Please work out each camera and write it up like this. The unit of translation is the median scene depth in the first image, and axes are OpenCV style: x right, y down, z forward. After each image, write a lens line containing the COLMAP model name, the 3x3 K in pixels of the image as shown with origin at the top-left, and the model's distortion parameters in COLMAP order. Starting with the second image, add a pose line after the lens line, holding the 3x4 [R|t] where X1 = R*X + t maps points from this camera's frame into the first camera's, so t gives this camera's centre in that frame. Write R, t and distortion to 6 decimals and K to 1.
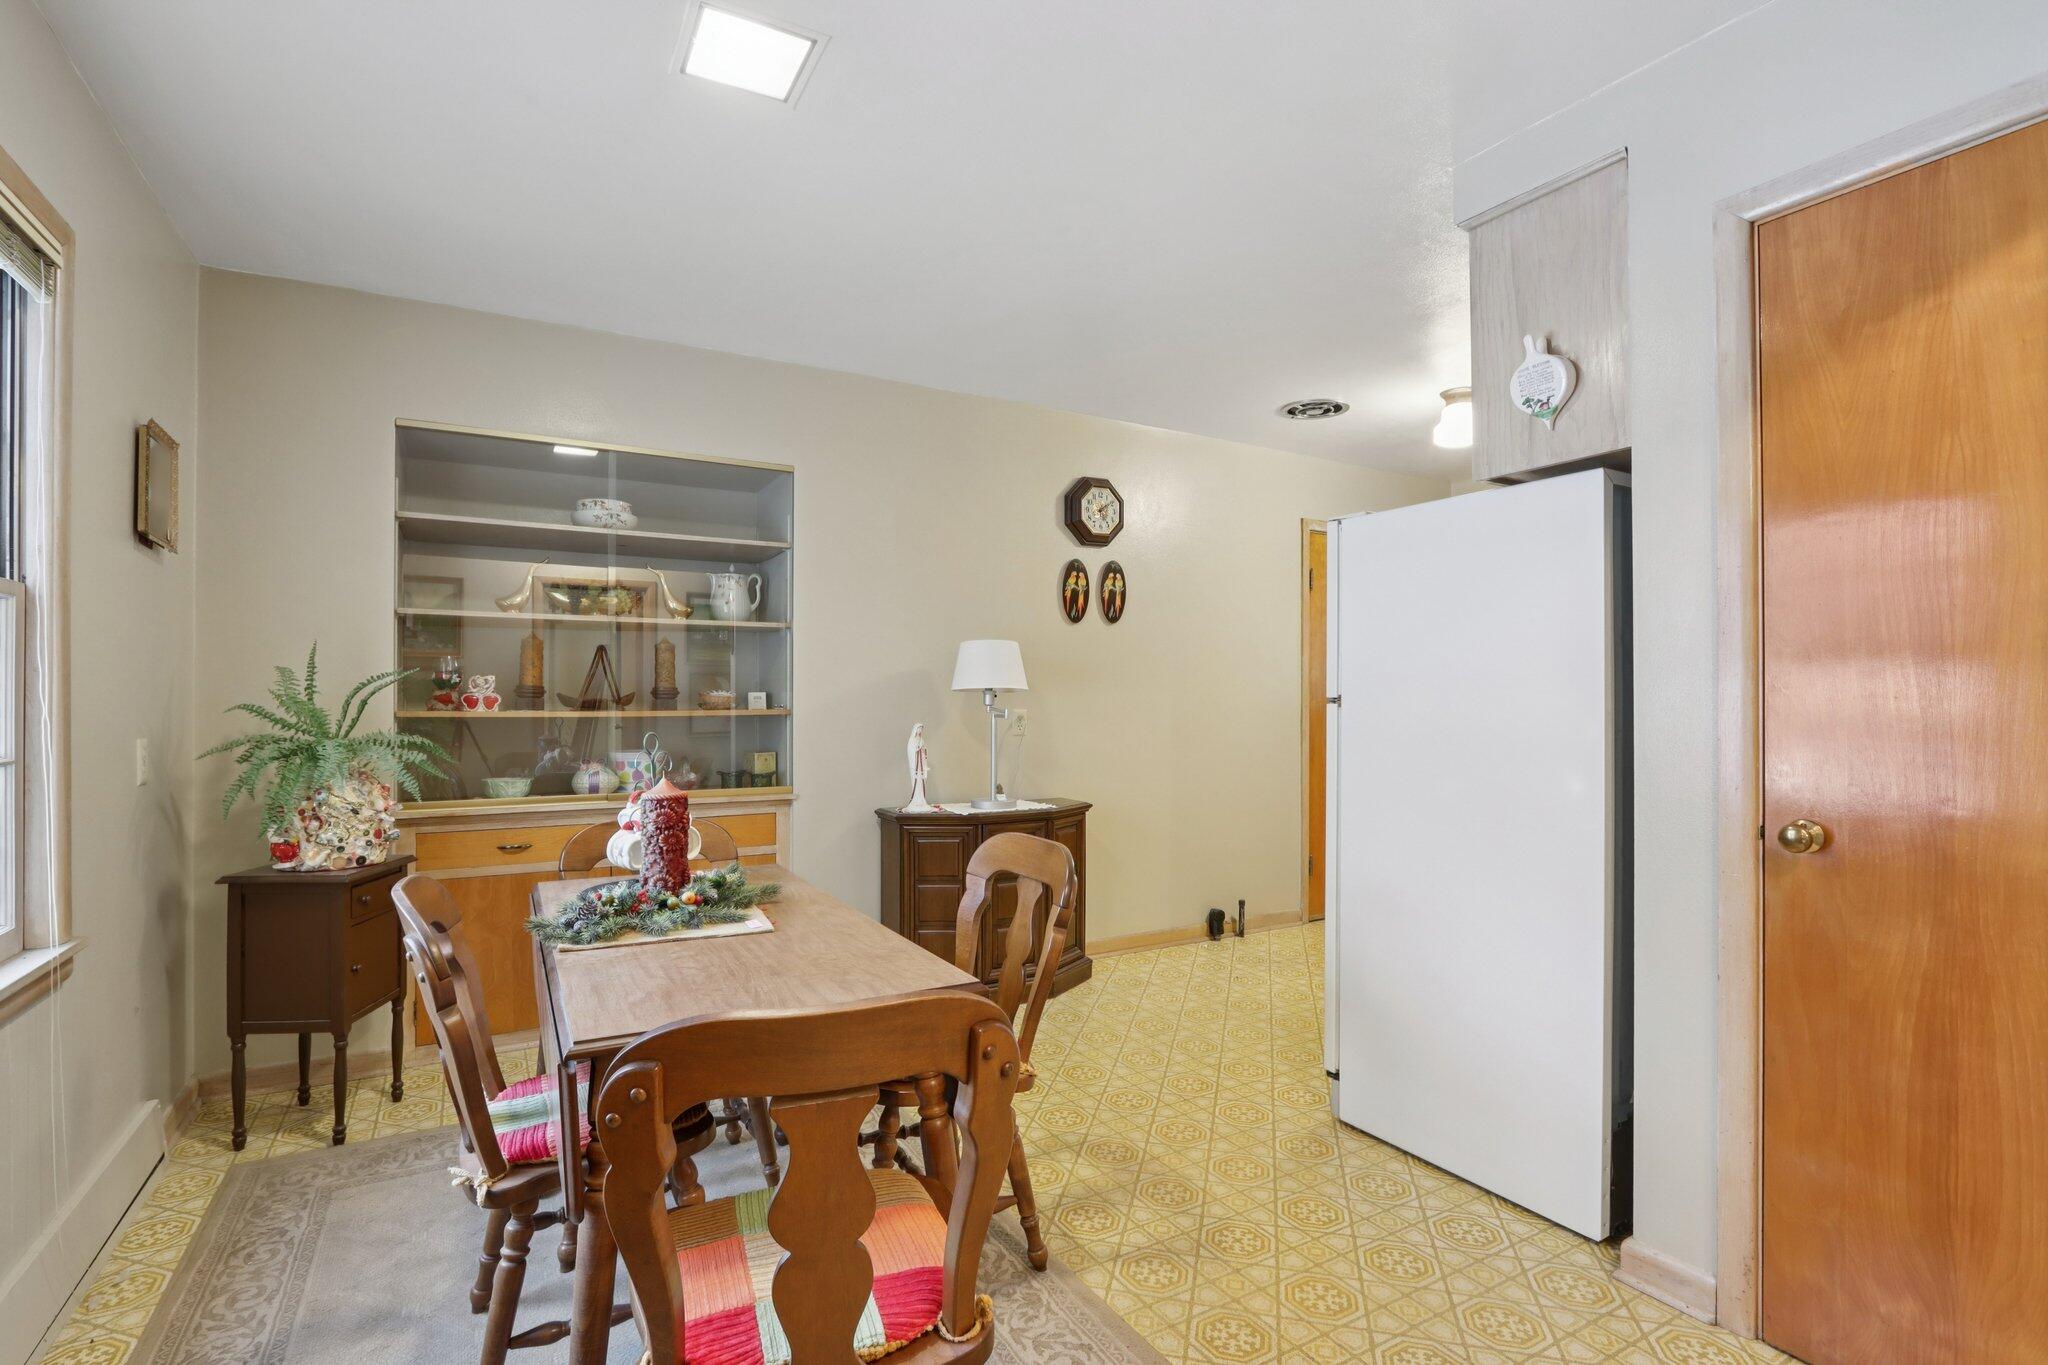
lens RADIAL K [[947.2, 0, 1004.2], [0, 947.2, 697.7], [0, 0, 1]] dist [-0.017339, 0.000268]
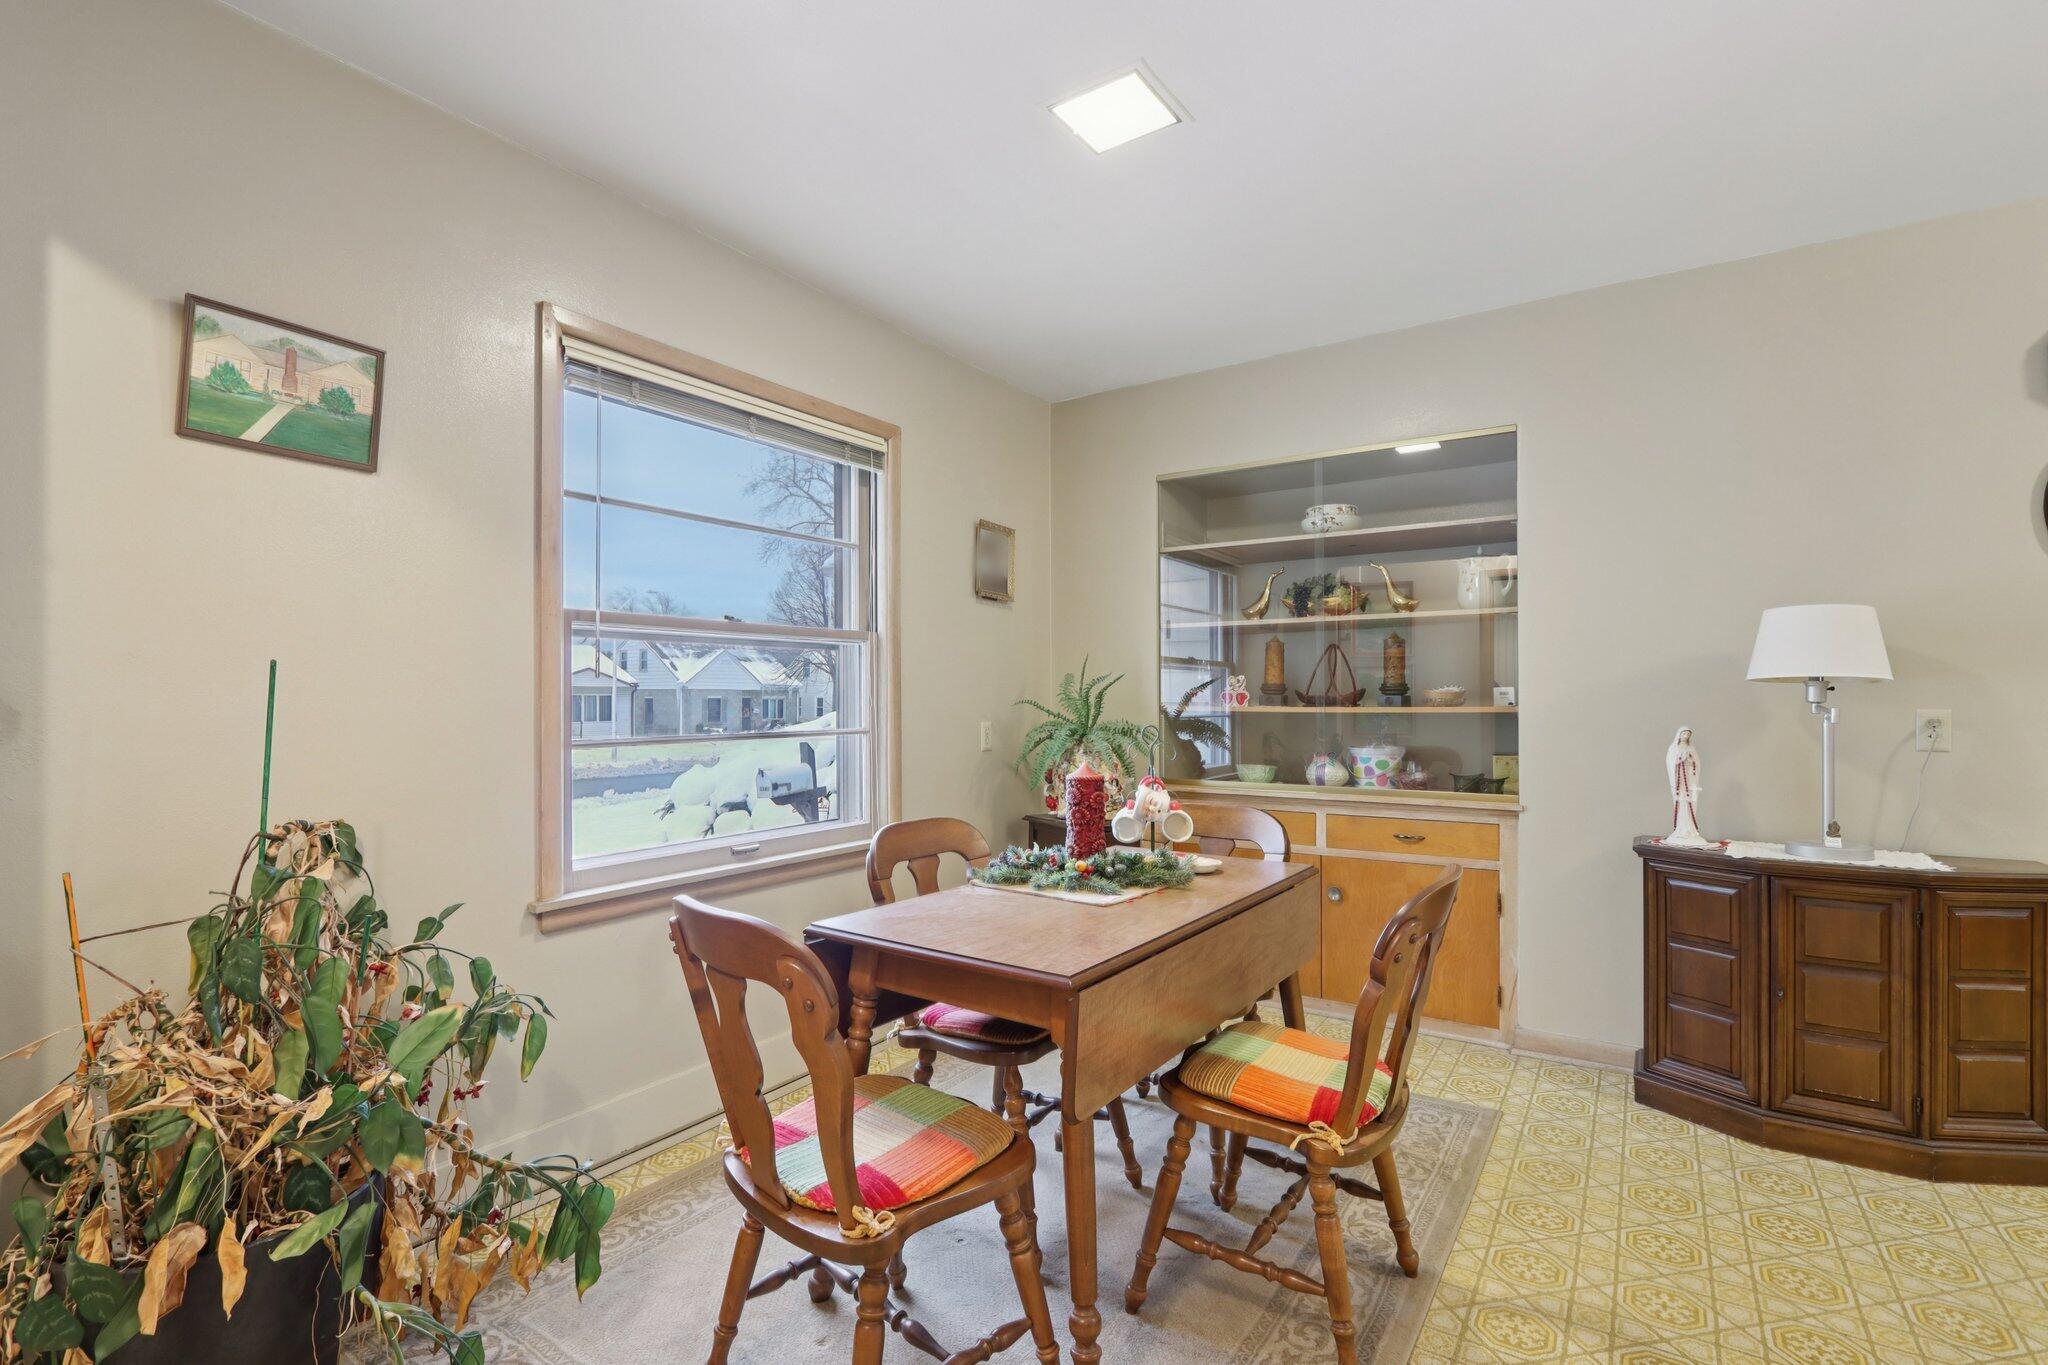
lens RADIAL K [[967.3, 0, 1027.3], [0, 967.3, 694.9], [0, 0, 1]] dist [-0.003118, -0.000383]
pose [[0.446213, -0.003872, -0.894918, 0.378873], [0.005733, 0.999982, -0.001468, 0.000507], [0.894908, -0.004476, 0.446227, 0.216298]]
